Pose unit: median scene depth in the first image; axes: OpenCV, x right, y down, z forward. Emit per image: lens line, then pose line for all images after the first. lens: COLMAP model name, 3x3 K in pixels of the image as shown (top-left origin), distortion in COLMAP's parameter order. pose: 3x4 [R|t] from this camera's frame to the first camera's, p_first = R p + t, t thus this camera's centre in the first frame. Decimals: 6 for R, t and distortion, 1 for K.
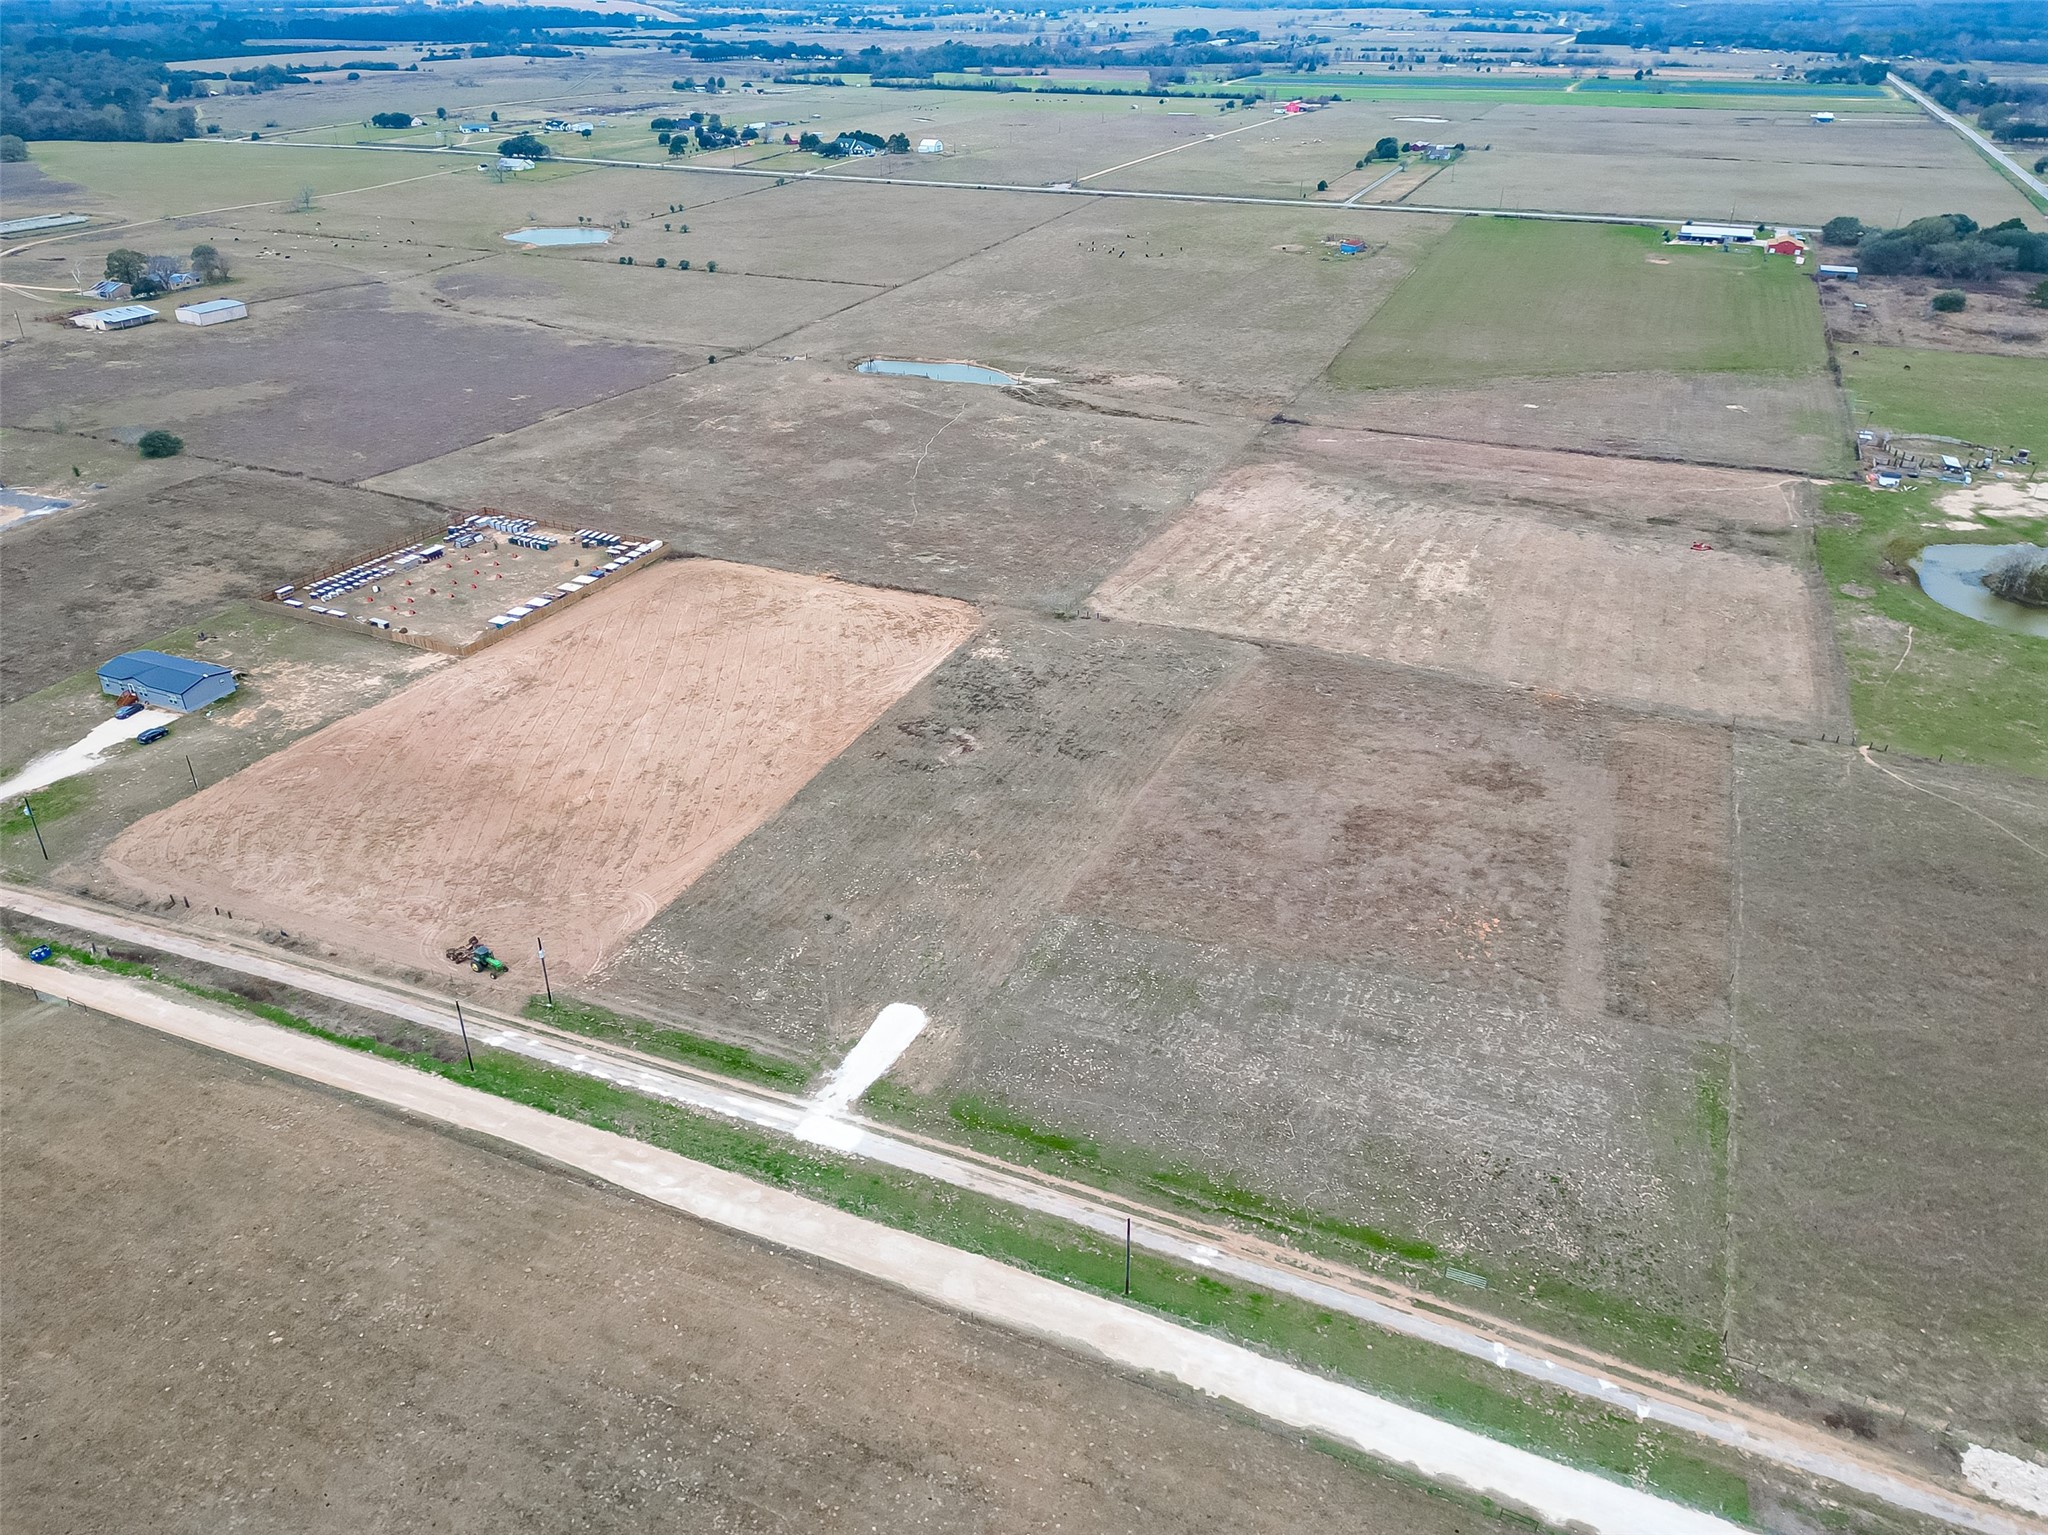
lens RADIAL K [[1425.5, 0, 1024.0], [0, 1425.5, 767.5], [0, 0, 1]] dist [0.081872, -0.079410]
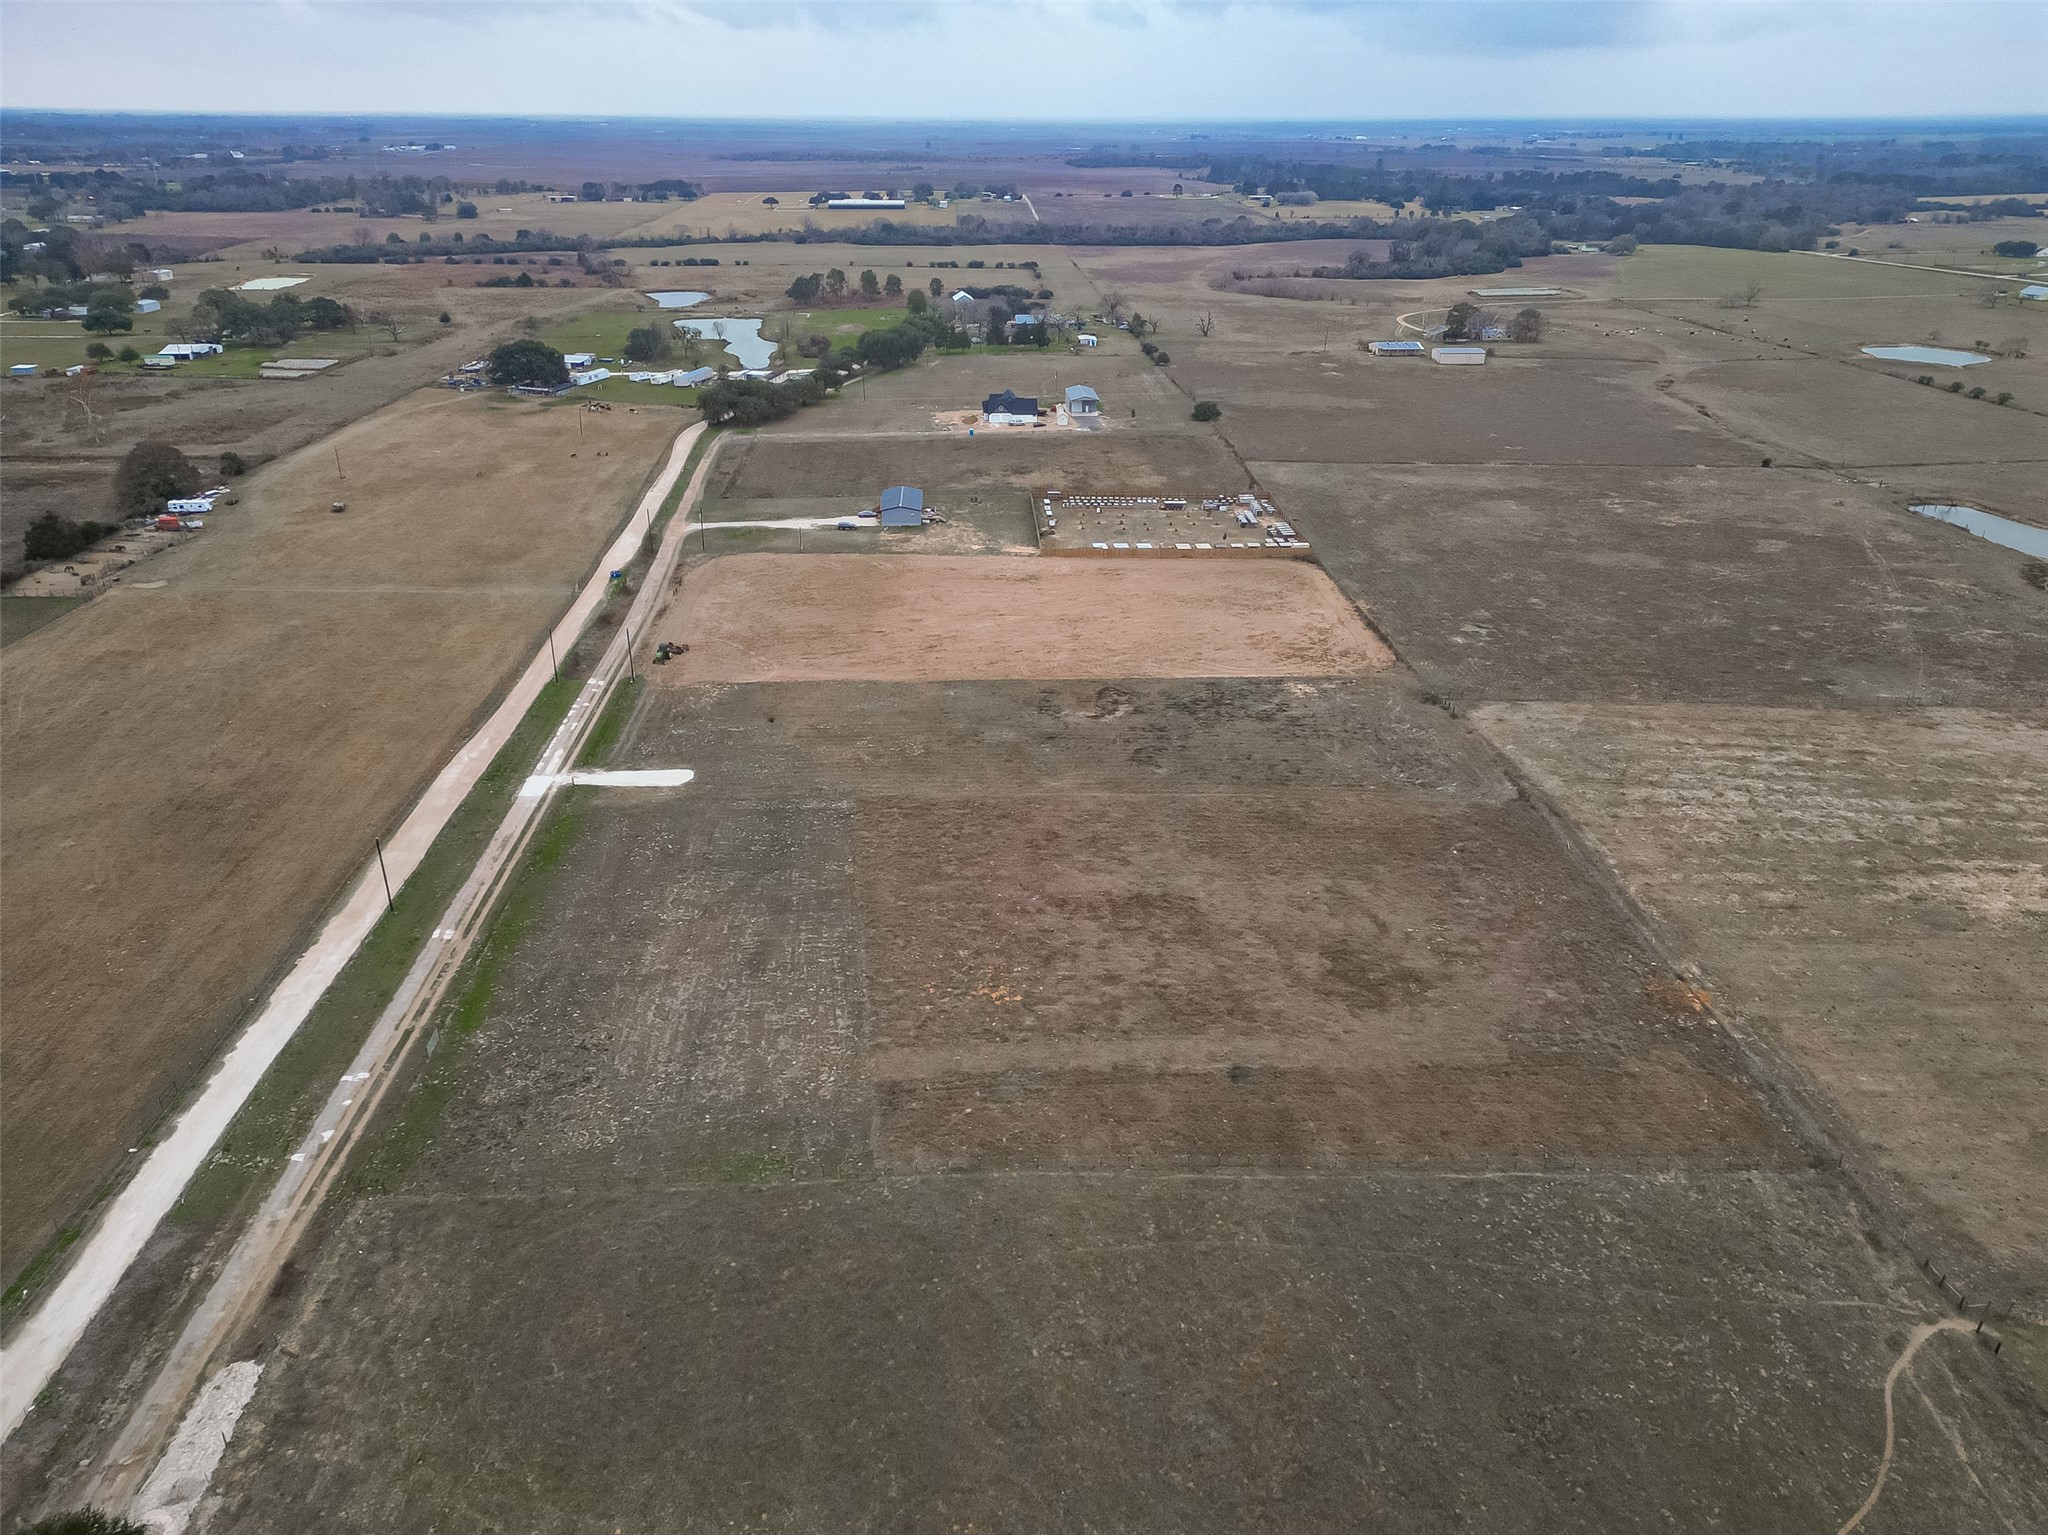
lens RADIAL K [[1422.3, 0, 1024.0], [0, 1422.3, 767.5], [0, 0, 1]] dist [0.084672, -0.080157]
pose [[0.441288, 0.371041, -0.817064, 0.672447], [-0.440125, 0.882969, 0.163263, -0.106612], [0.782020, 0.287565, 0.552948, 0.346761]]
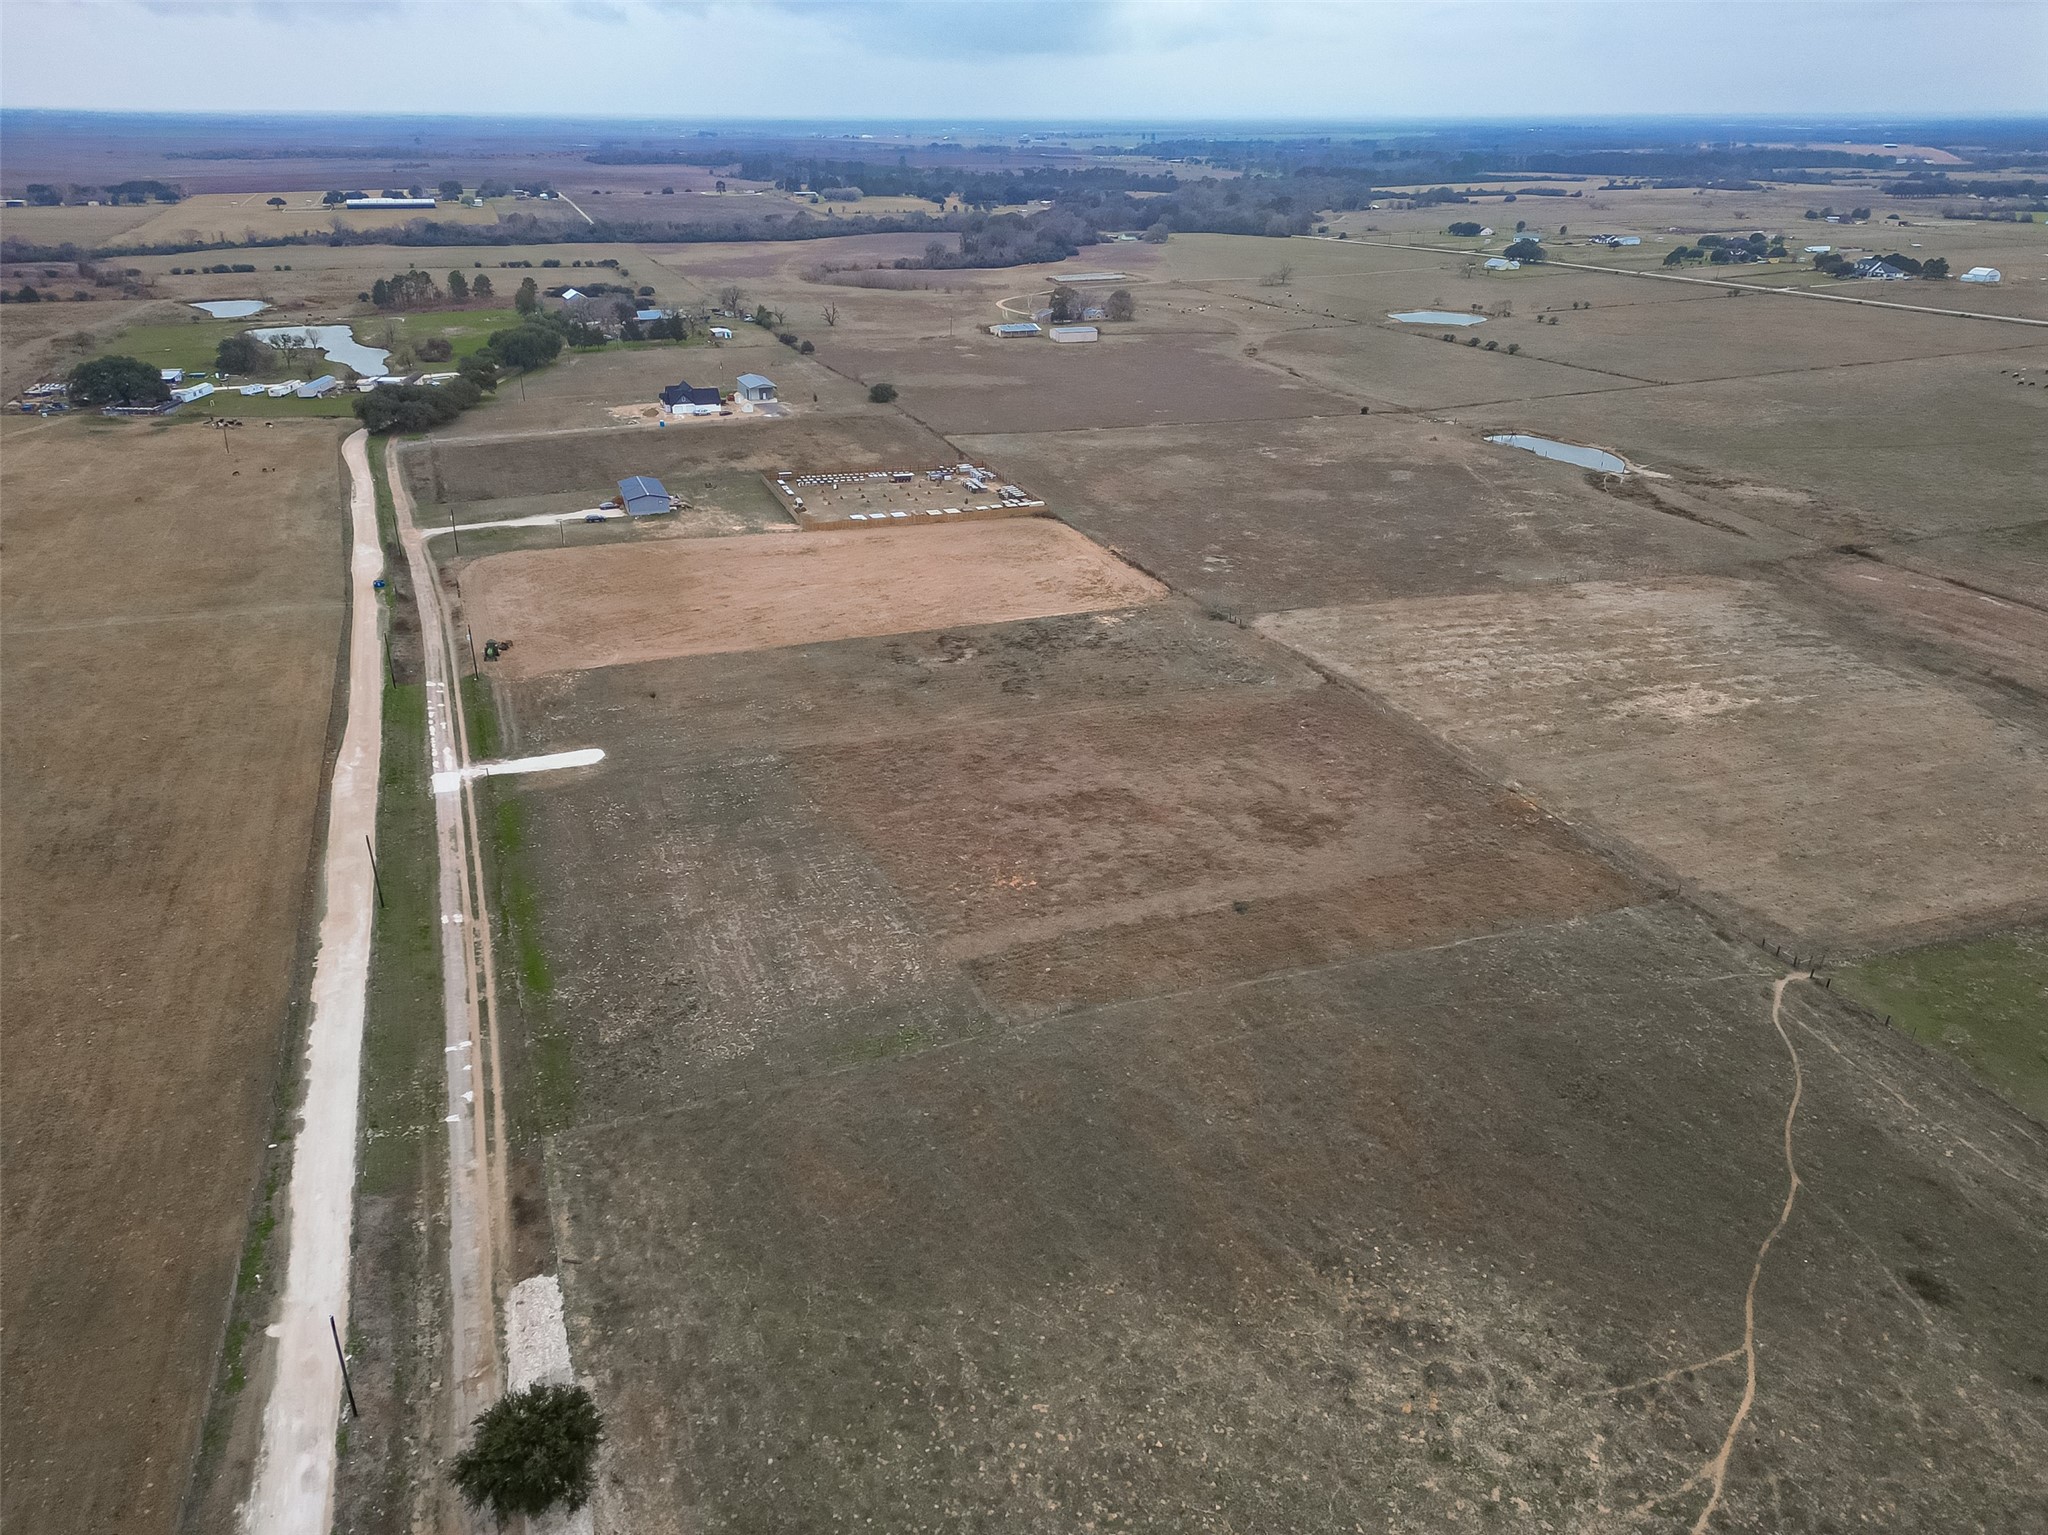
lens RADIAL K [[1422.3, 0, 1024.0], [0, 1422.3, 767.5], [0, 0, 1]] dist [0.084672, -0.080157]
pose [[0.700269, 0.295438, -0.649877, 0.641866], [-0.349410, 0.935695, 0.048868, -0.007904], [0.622524, 0.192853, 0.758467, 0.177639]]
